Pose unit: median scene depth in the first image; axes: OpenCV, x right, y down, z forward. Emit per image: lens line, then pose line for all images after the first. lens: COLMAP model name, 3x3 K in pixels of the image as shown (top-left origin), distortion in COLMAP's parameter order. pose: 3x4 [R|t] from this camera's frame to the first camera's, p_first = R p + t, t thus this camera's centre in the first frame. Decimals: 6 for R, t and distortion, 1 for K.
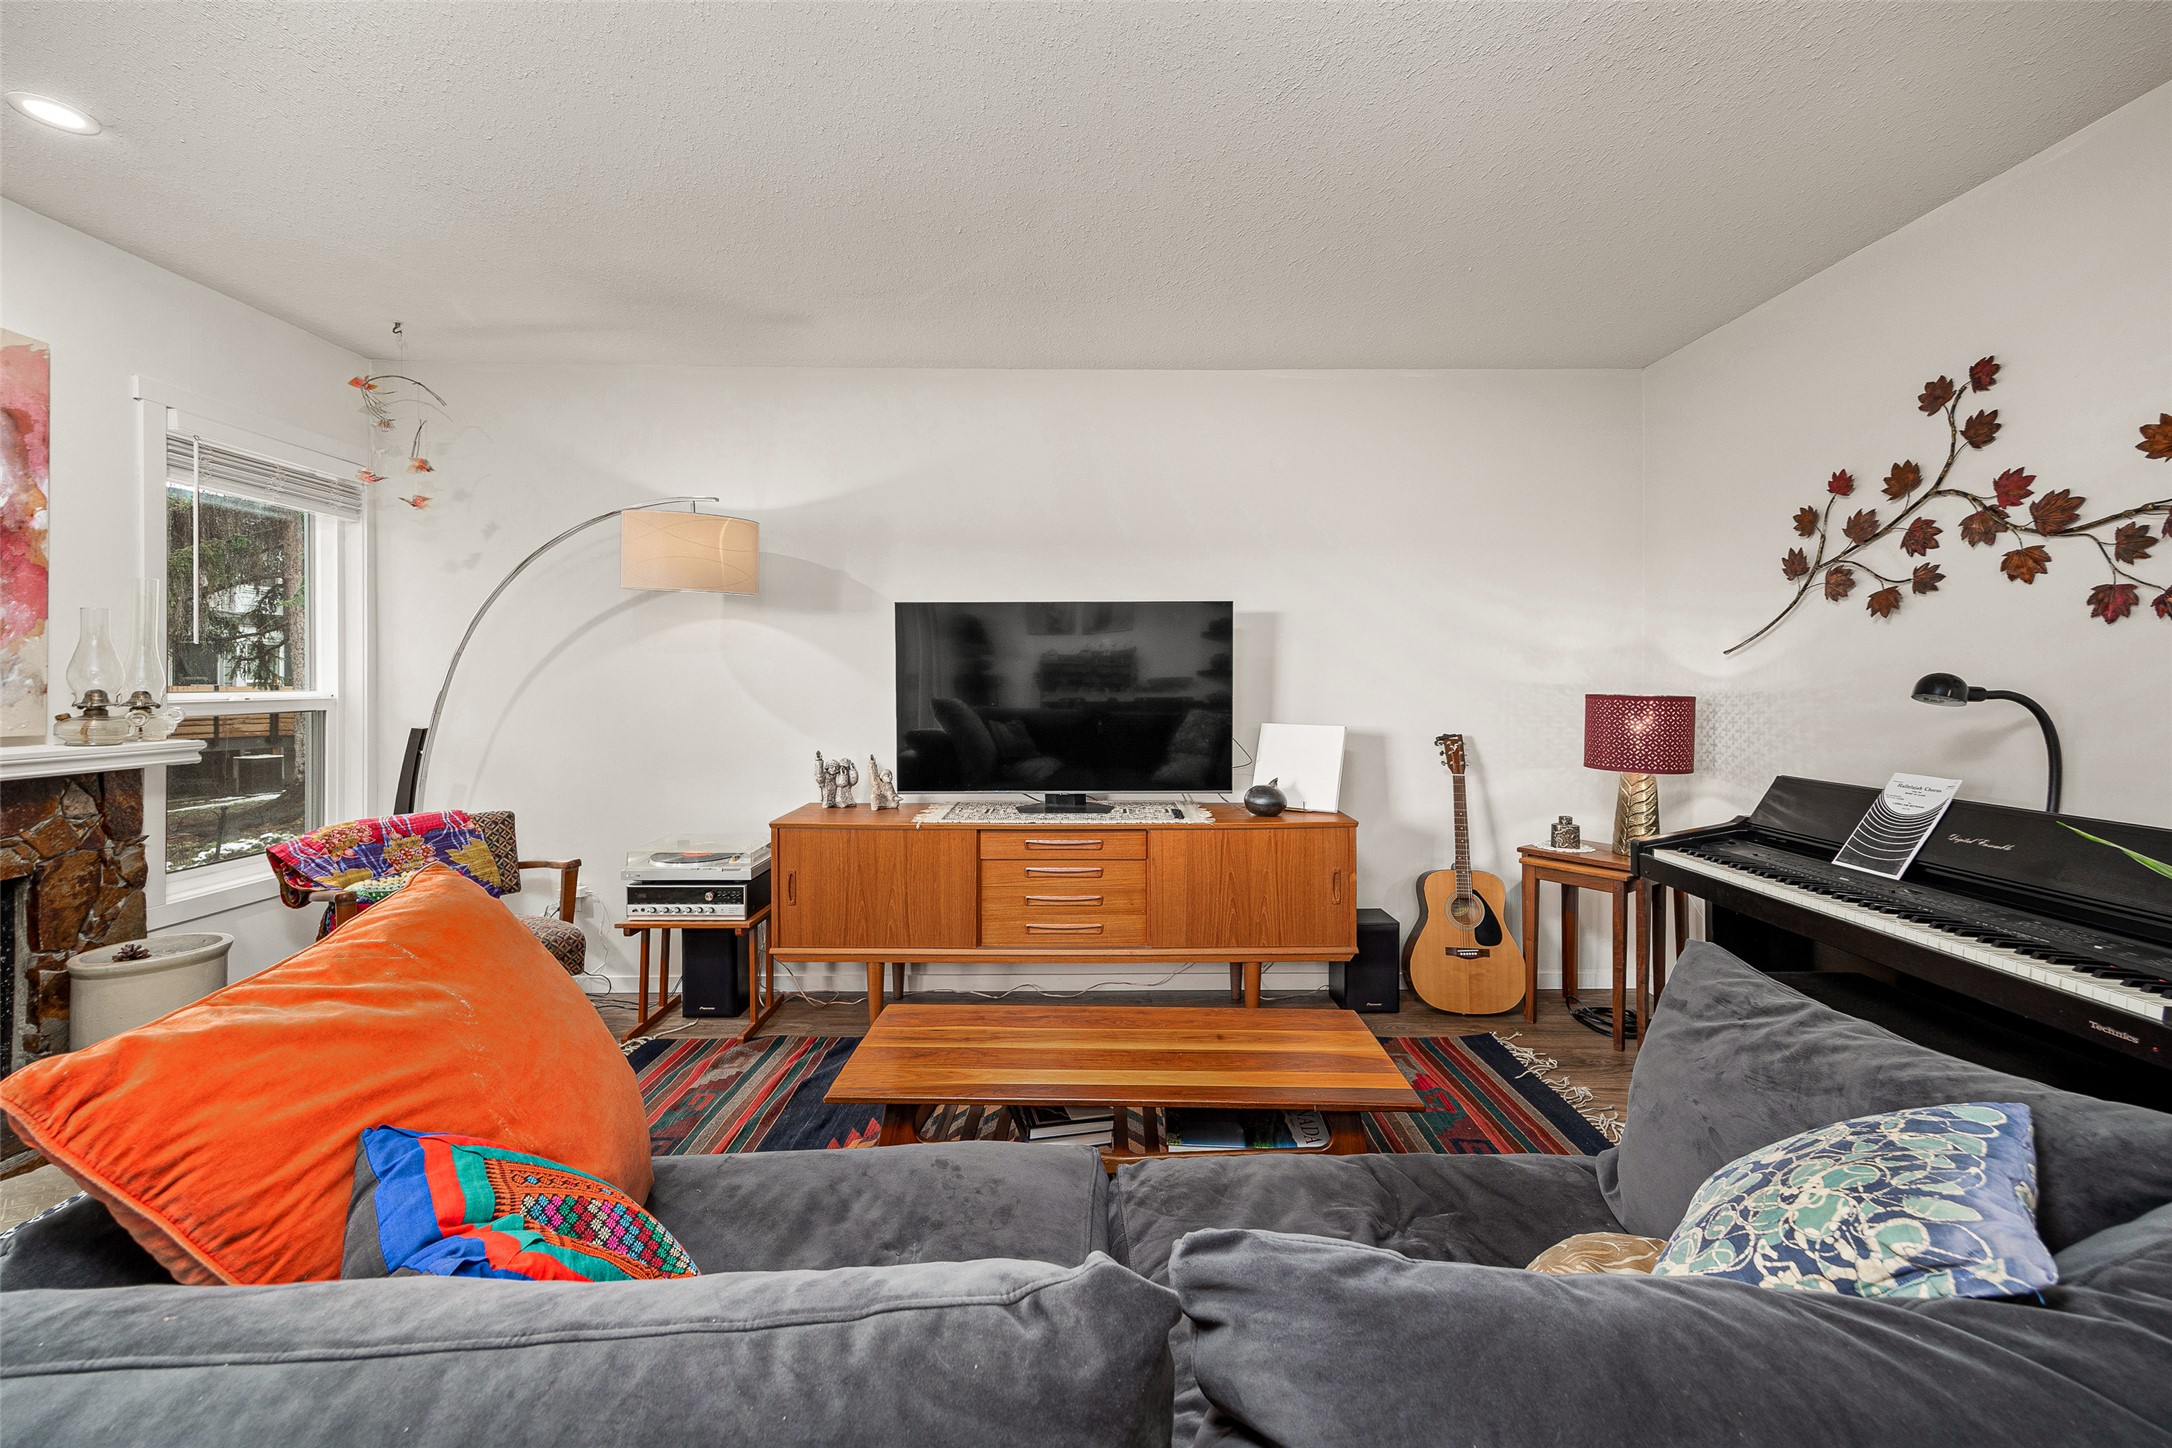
lens RADIAL K [[877.7, 0, 1091.5], [0, 877.7, 676.2], [0, 0, 1]] dist [0.010005, 0.000142]
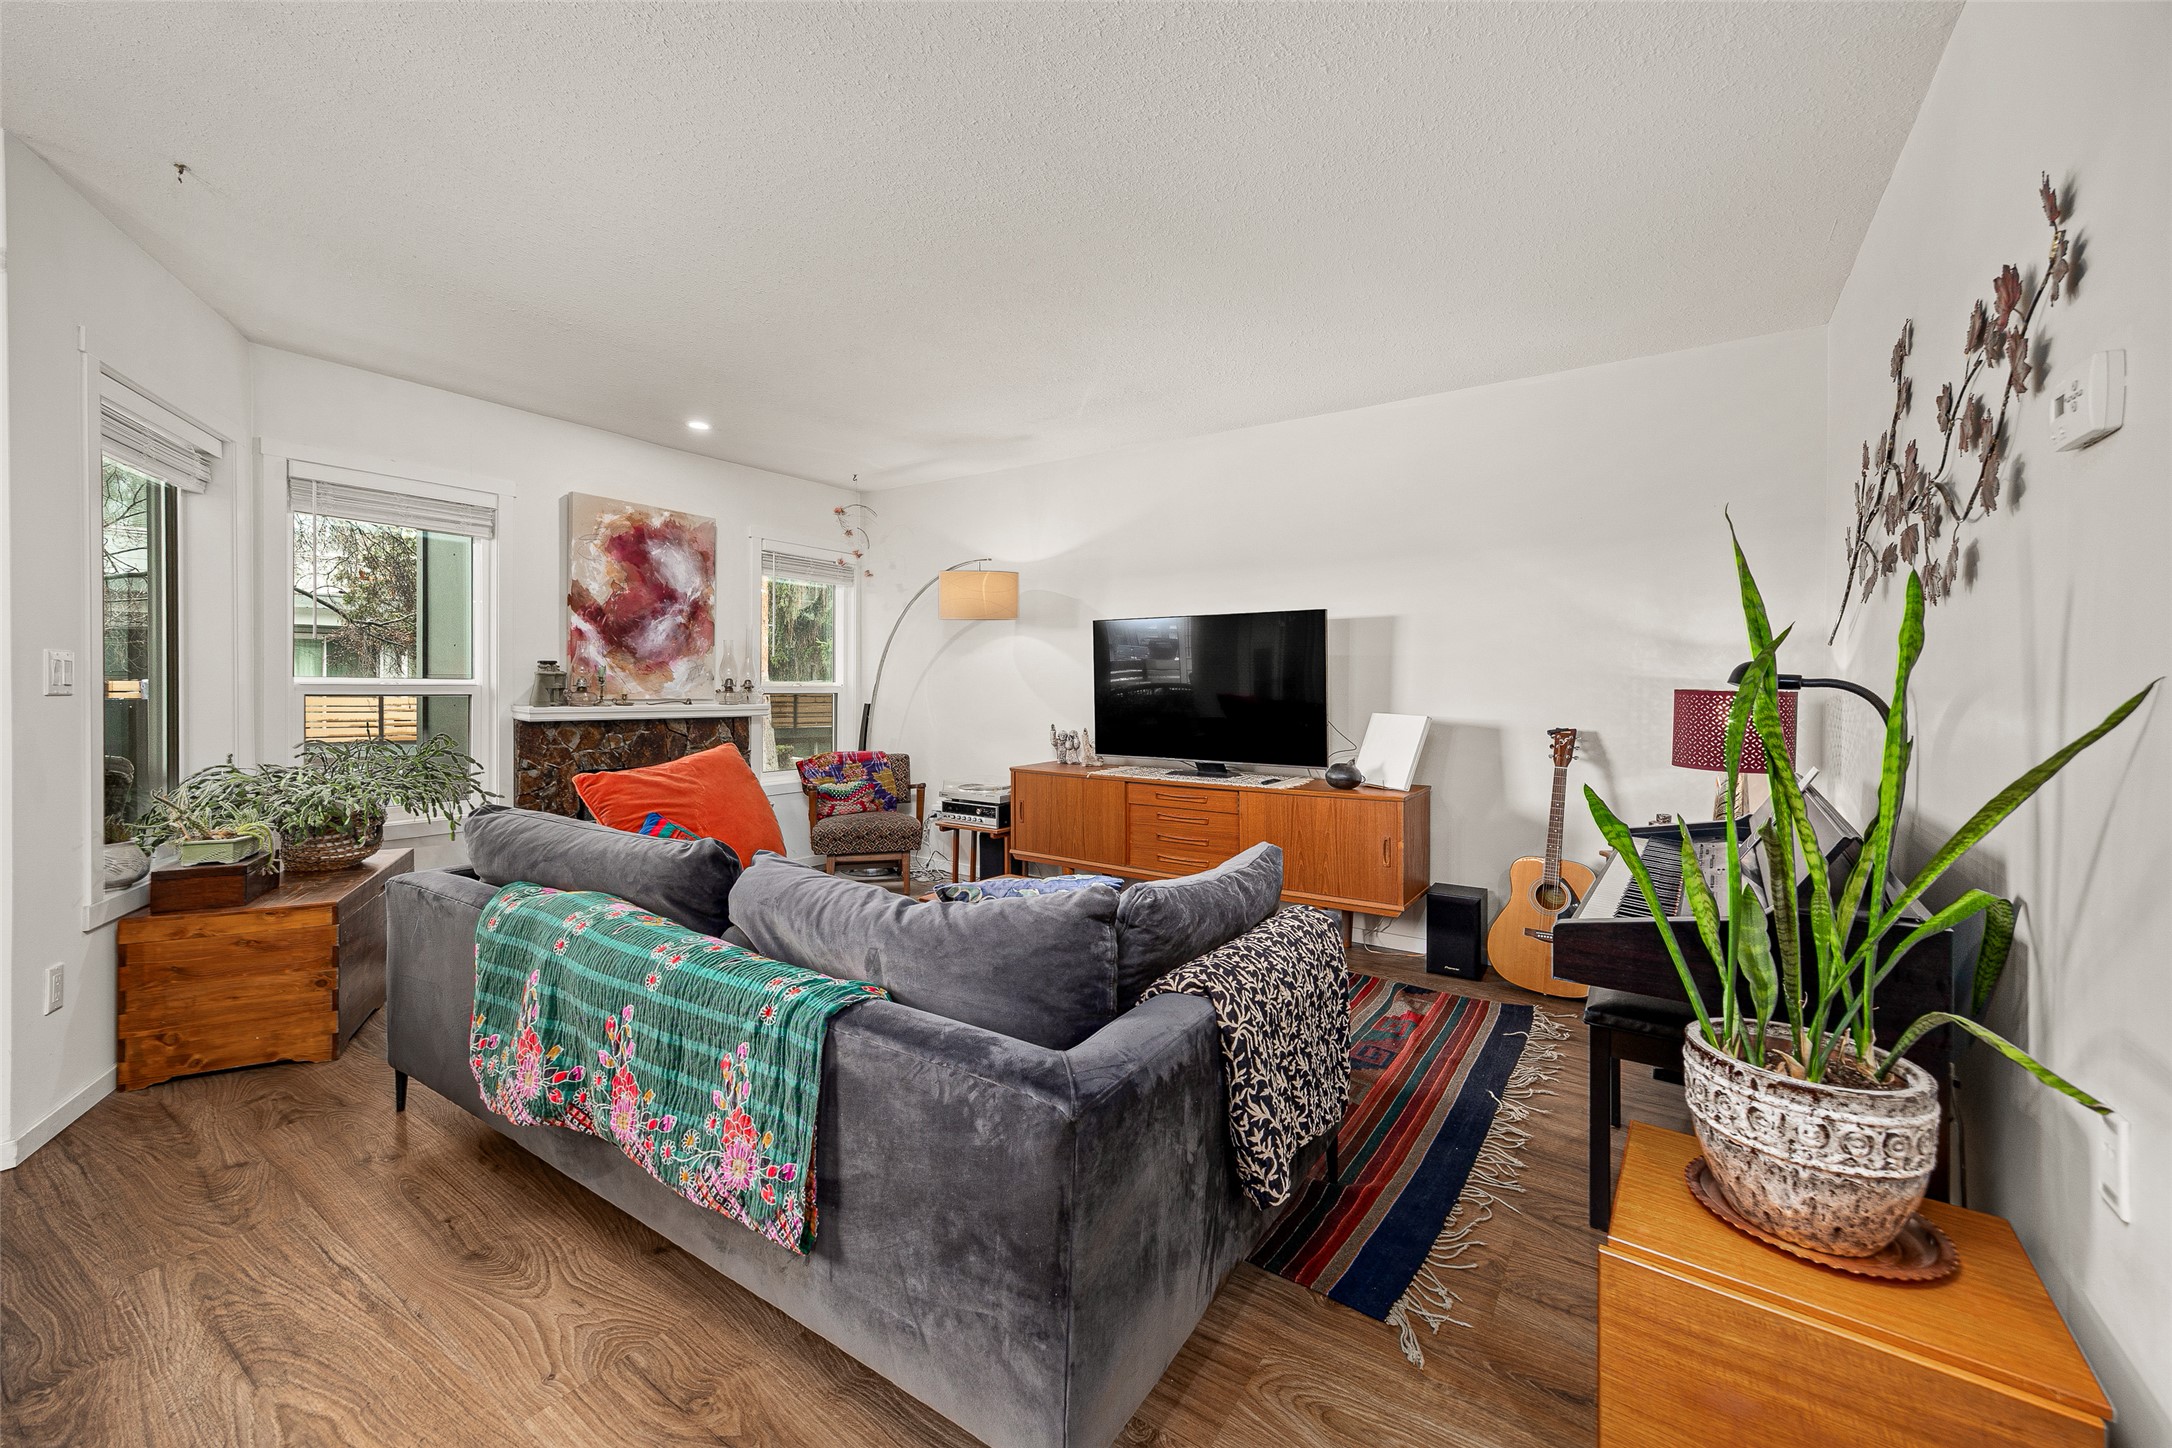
lens RADIAL K [[870.1, 0, 1088.2], [0, 870.1, 682.5], [0, 0, 1]] dist [0.001504, 0.000036]
pose [[0.820233, 0.003470, -0.572019, 0.607497], [-0.003343, 0.999994, 0.001272, 0.015059], [0.572020, 0.000869, 0.820239, -0.168720]]
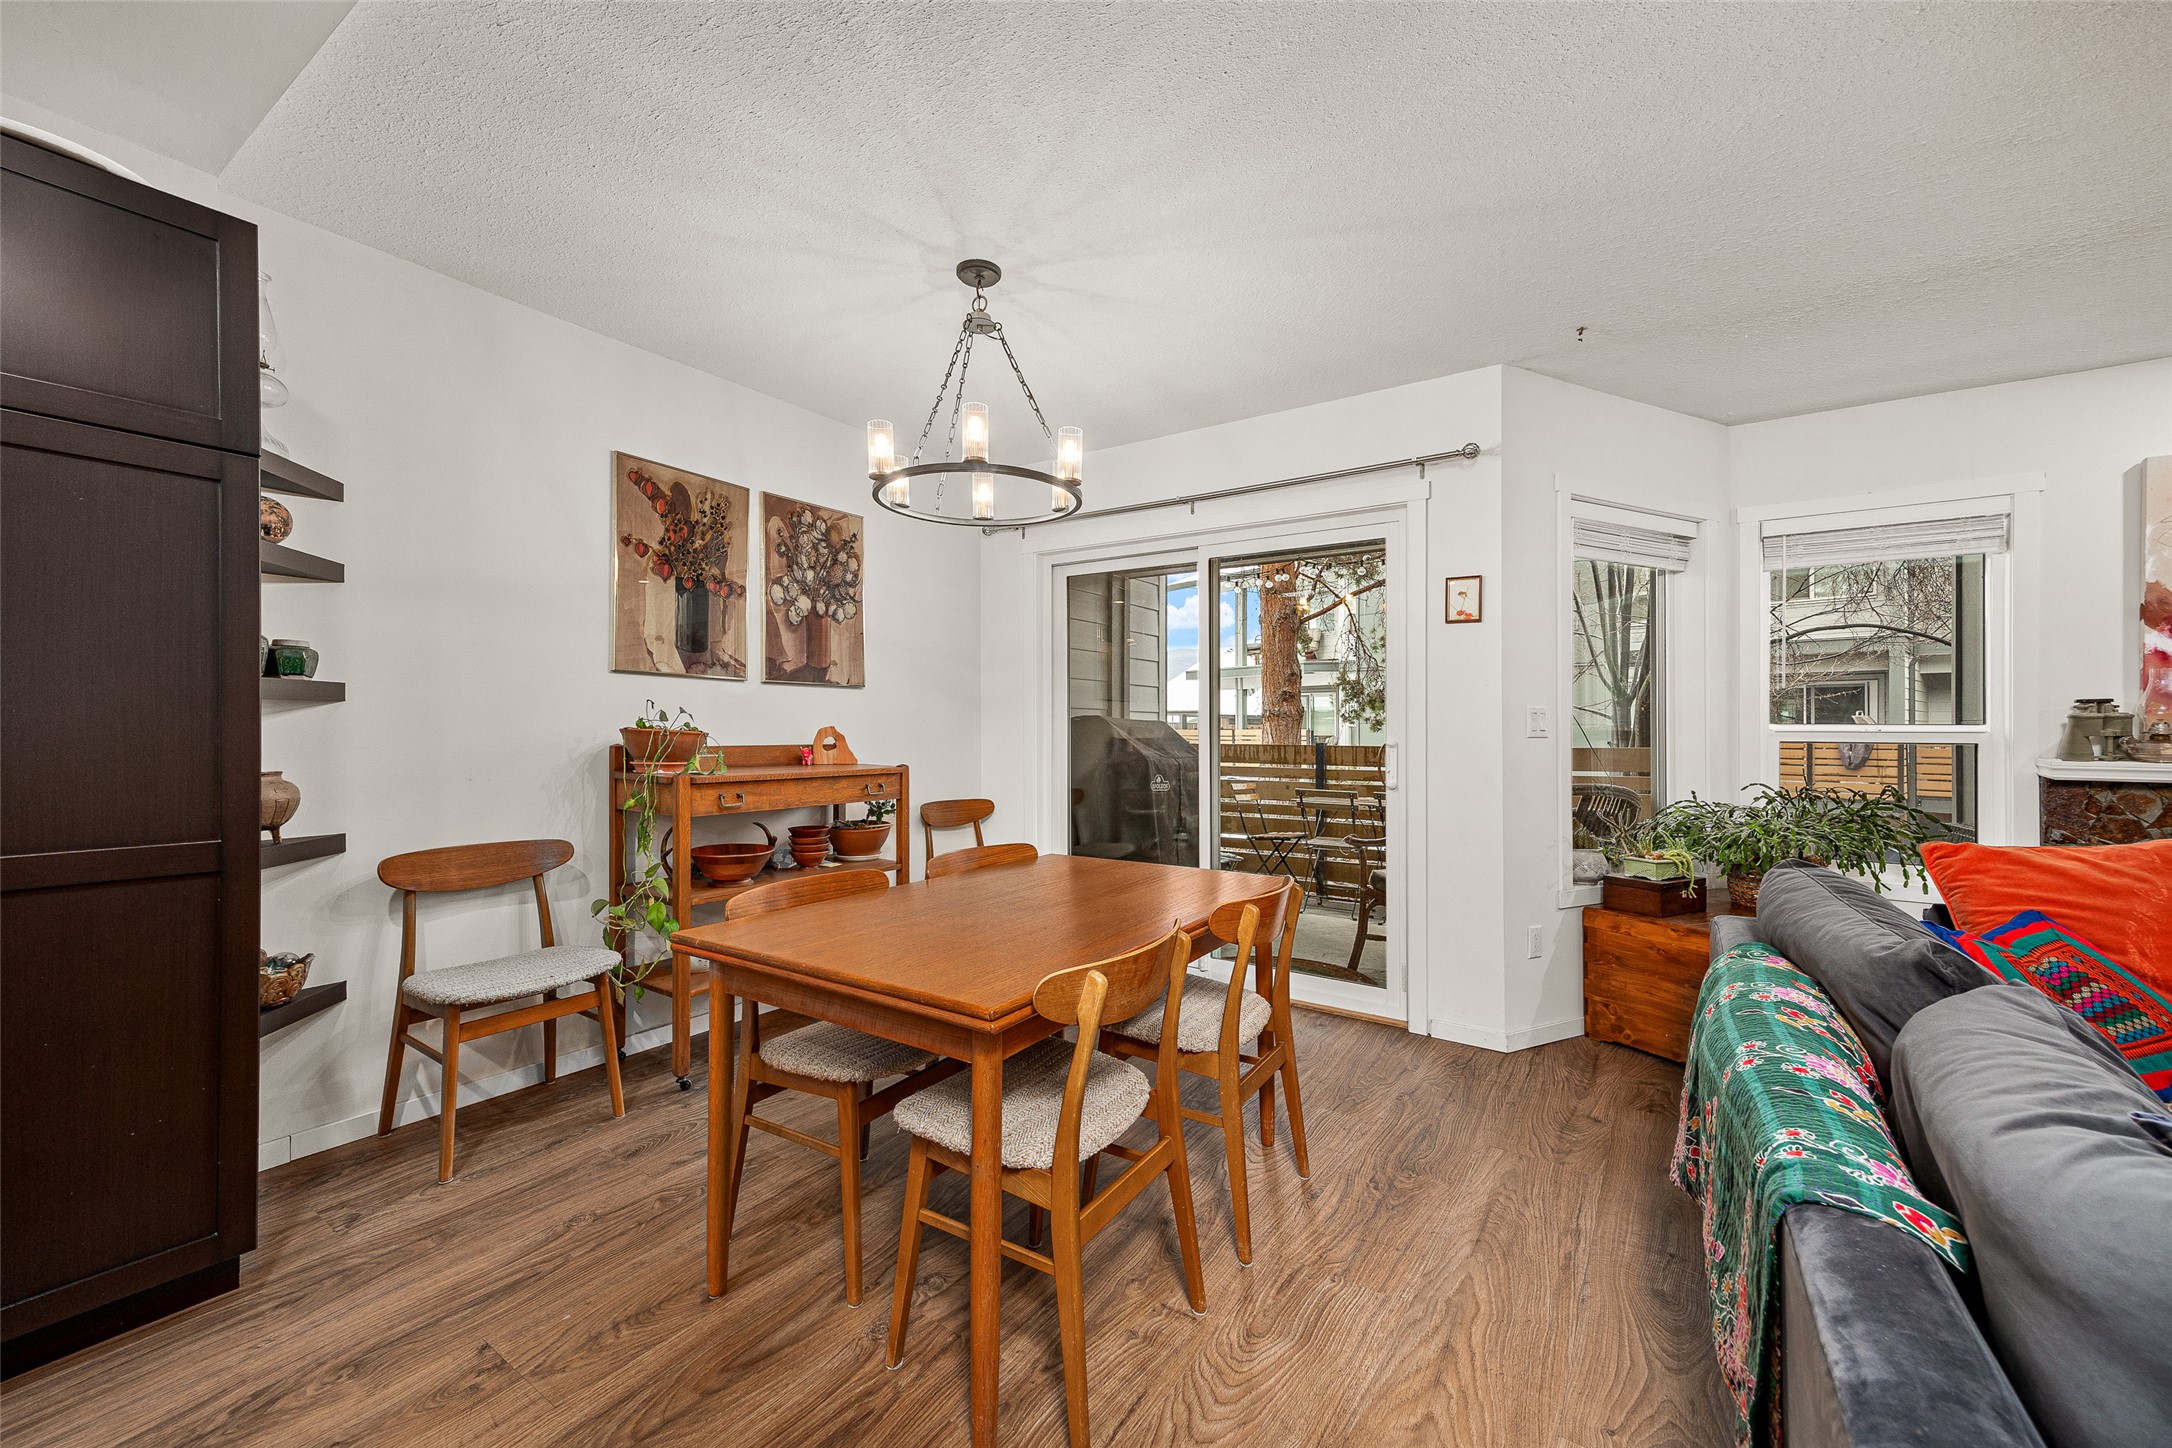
lens RADIAL K [[865.5, 0, 1086.0], [0, 865.5, 724.0], [0, 0, 1]] dist [0.015256, -0.000108]
pose [[-0.582441, -0.005491, -0.812854, 0.644364], [0.001729, 0.999967, -0.007994, 0.020991], [0.812871, -0.006062, -0.582412, 0.115530]]
